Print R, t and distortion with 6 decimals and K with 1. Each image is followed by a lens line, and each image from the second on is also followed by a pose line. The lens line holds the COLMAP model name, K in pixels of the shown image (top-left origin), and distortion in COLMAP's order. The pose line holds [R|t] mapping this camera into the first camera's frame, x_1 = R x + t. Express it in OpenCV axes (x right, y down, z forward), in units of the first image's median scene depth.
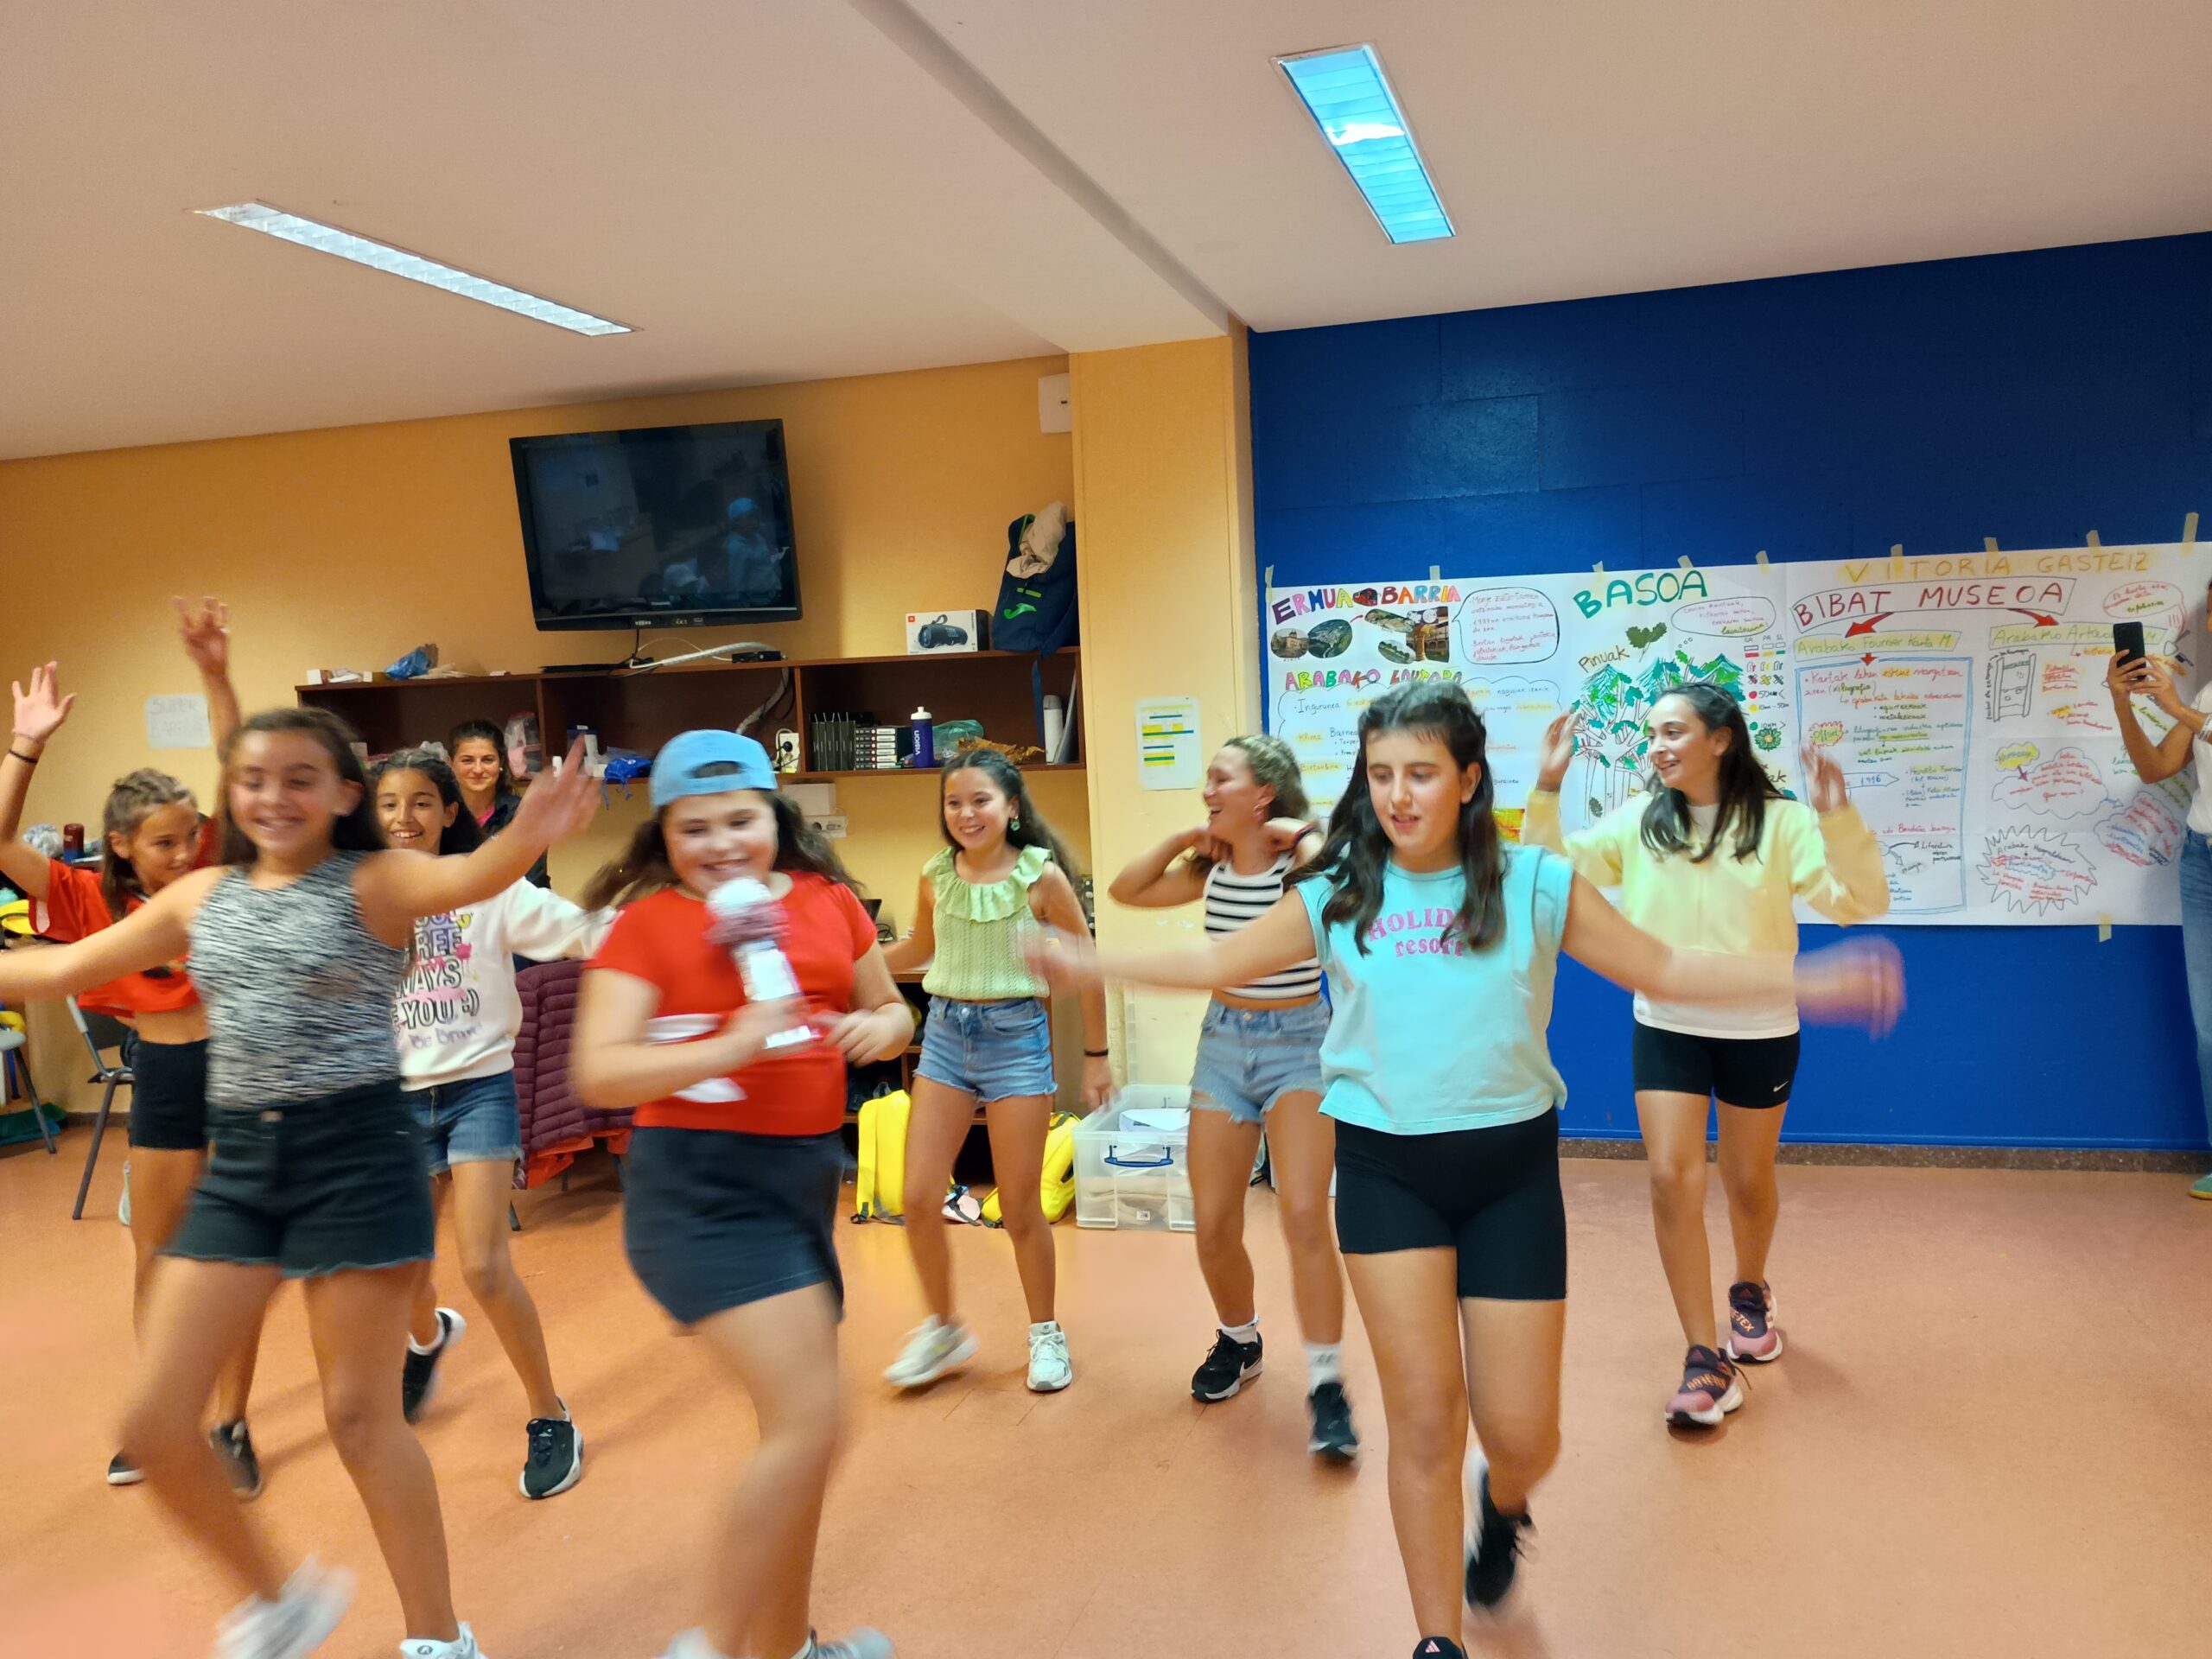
lens RADIAL K [[1807.2, 0, 1073.6], [0, 1807.2, 838.9], [0, 0, 1]] dist [0.069150, -0.090783]
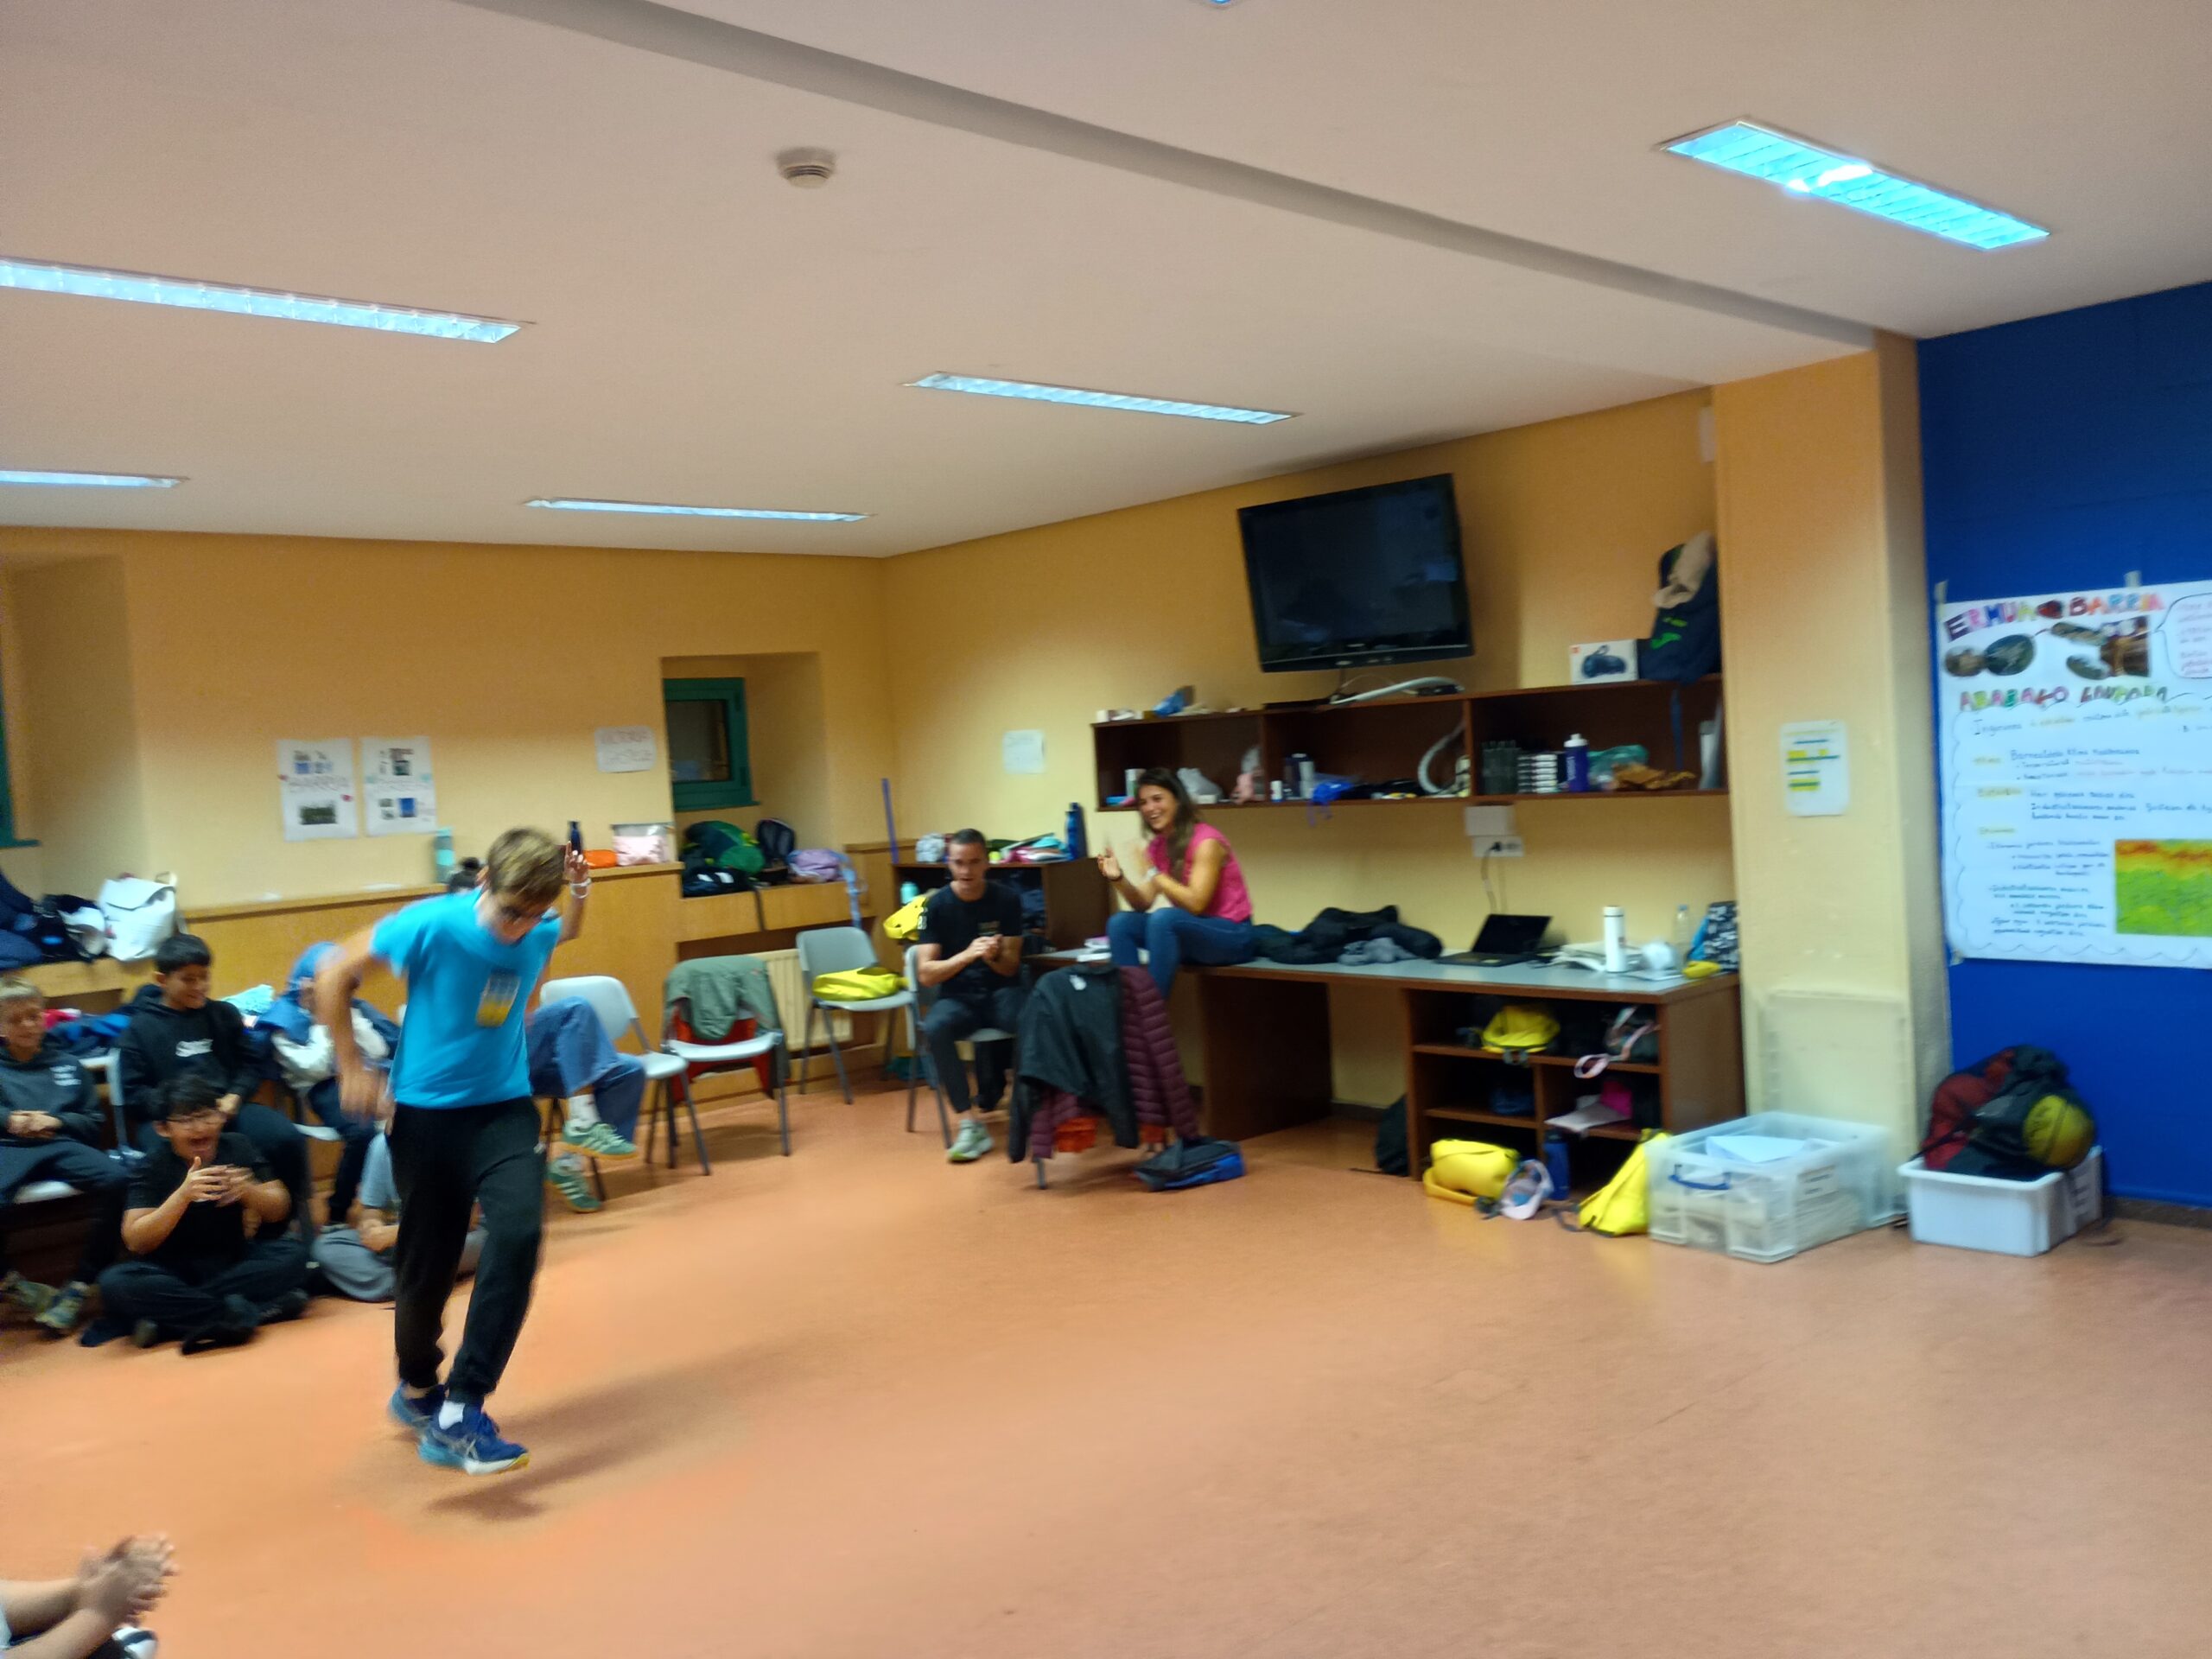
lens RADIAL K [[1786.4, 0, 1106.0], [0, 1786.4, 829.5], [0, 0, 1]] dist [0.075515, -0.095740]
pose [[0.870398, 0.011141, -0.492223, 0.200436], [-0.013065, 0.999915, -0.000469, -0.014490], [0.492176, 0.006839, 0.870469, -0.041980]]
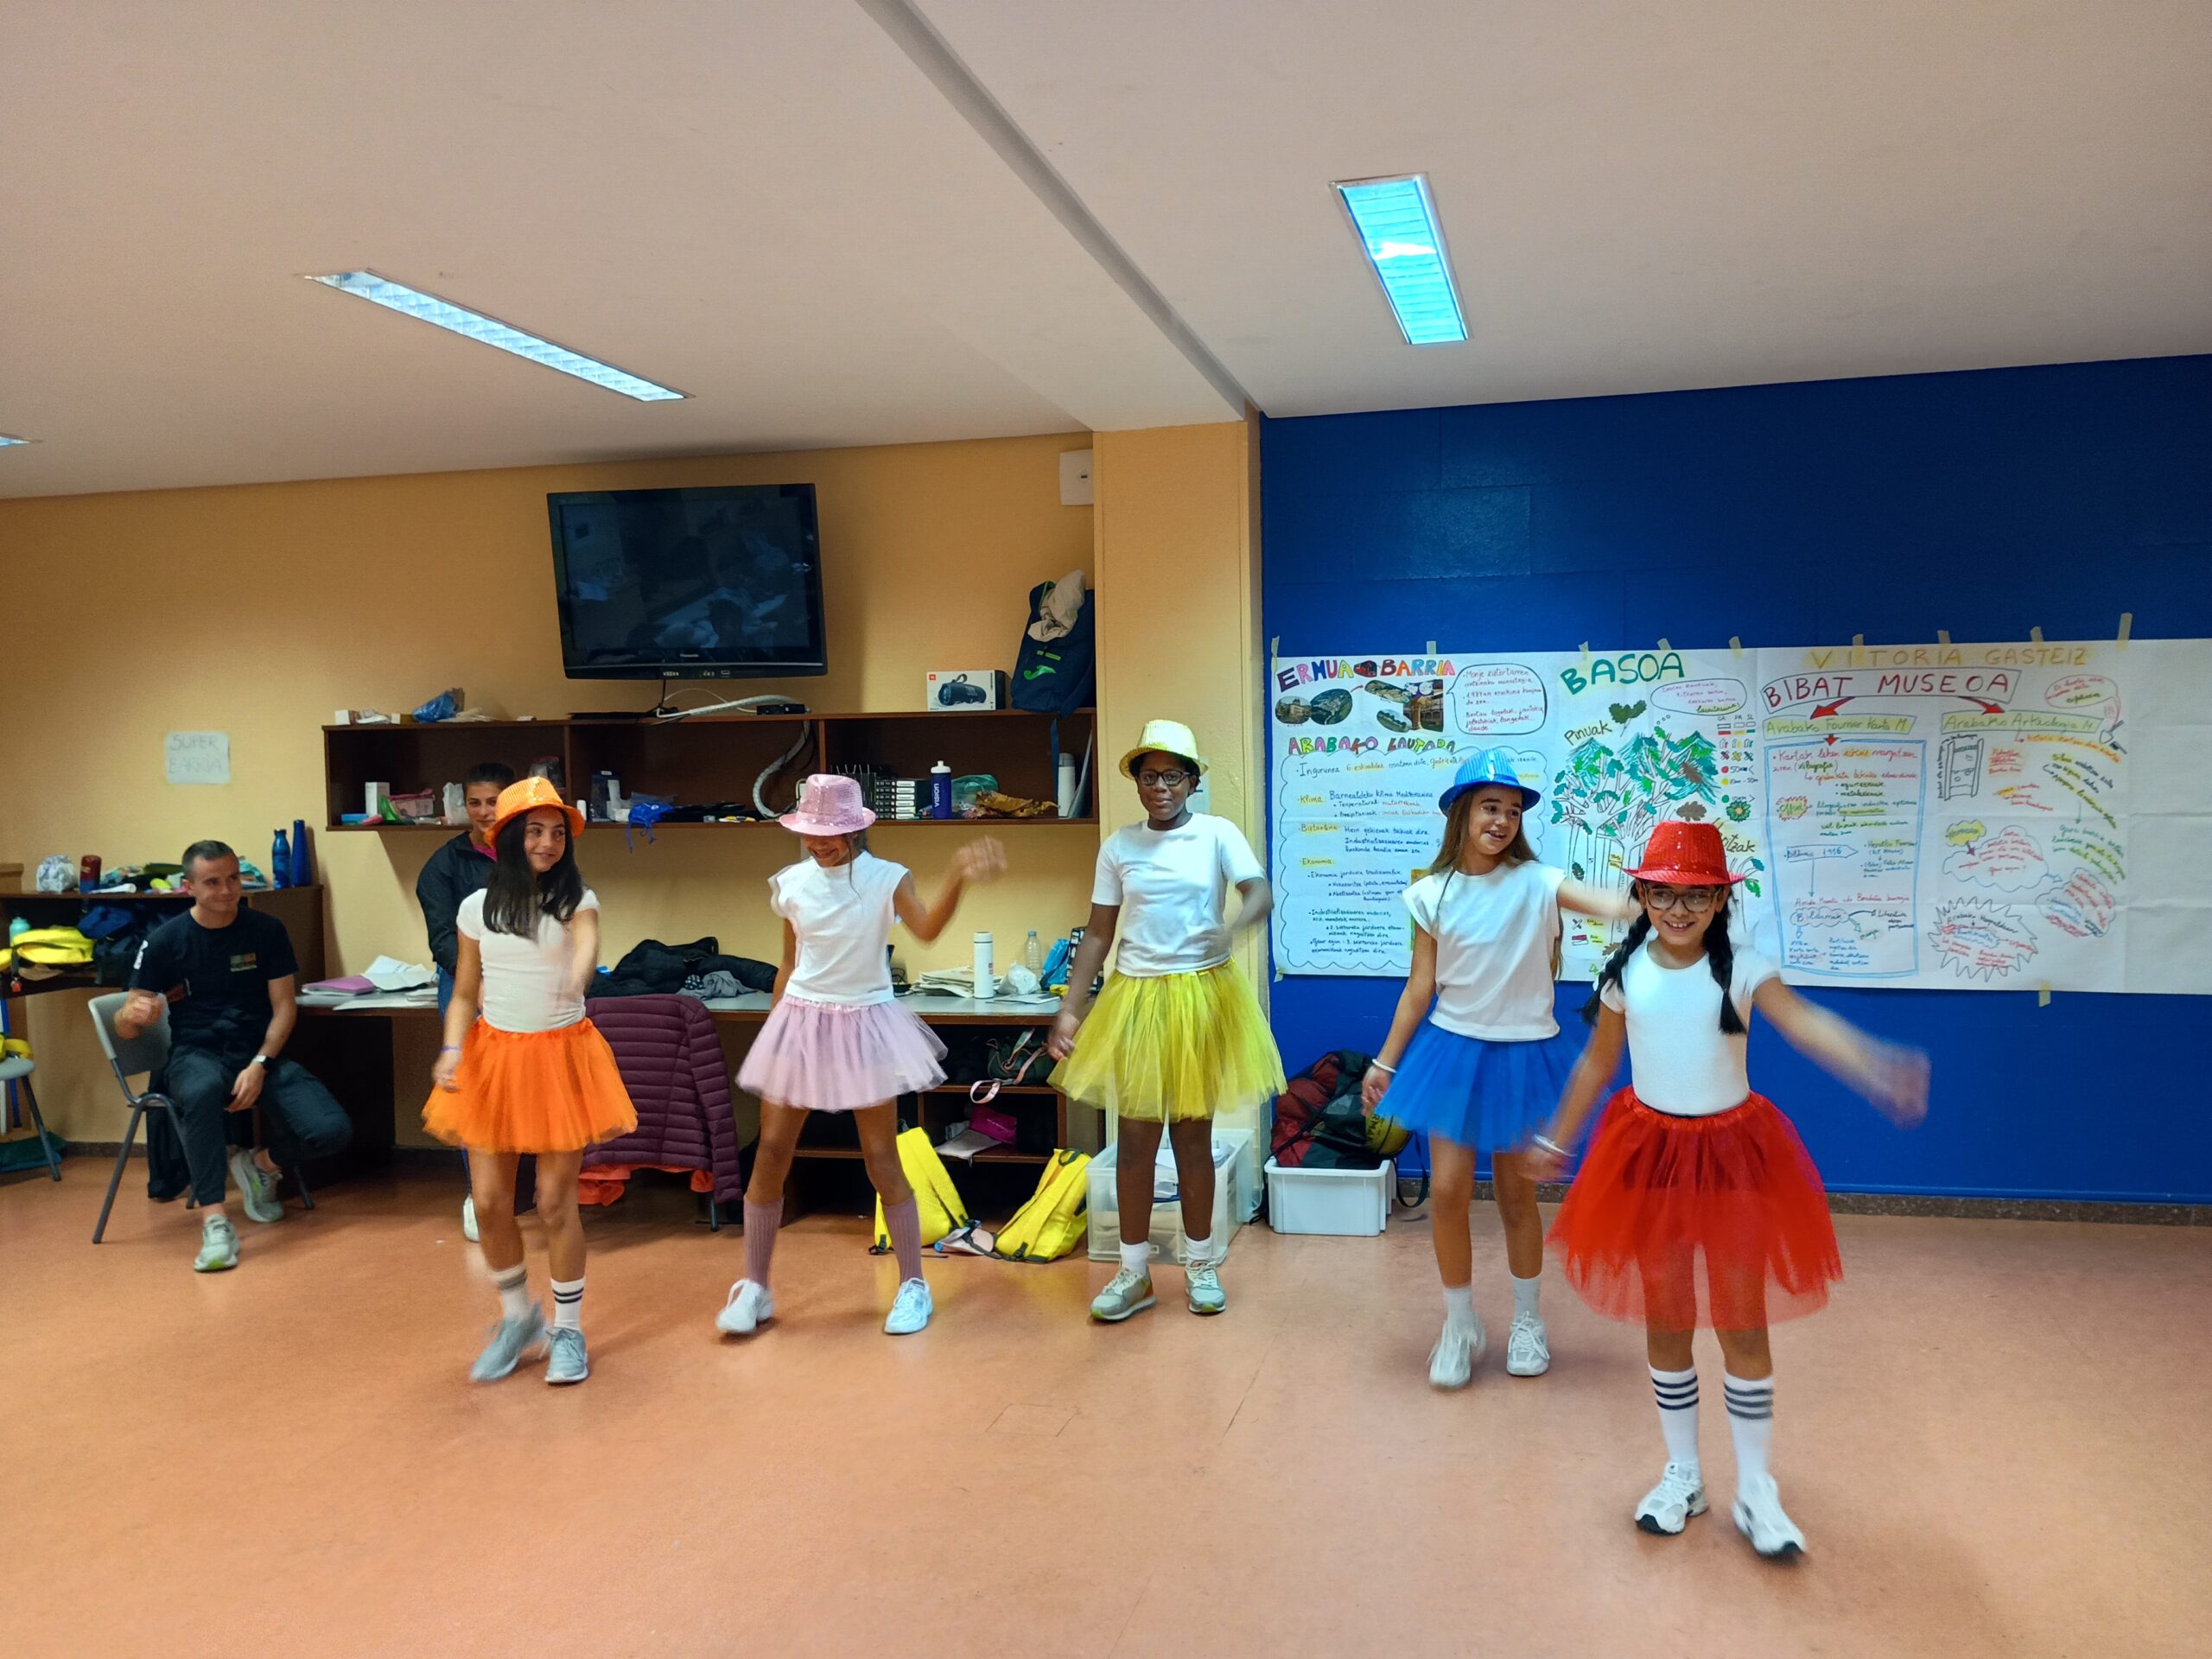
lens RADIAL K [[1800.4, 0, 1101.7], [0, 1800.4, 845.5], [0, 0, 1]] dist [0.064676, -0.086083]
pose [[0.998637, 0.023298, 0.046707, -0.040818], [-0.021901, 0.999303, -0.030216, 0.005504], [-0.047379, 0.029152, 0.998452, -0.045009]]
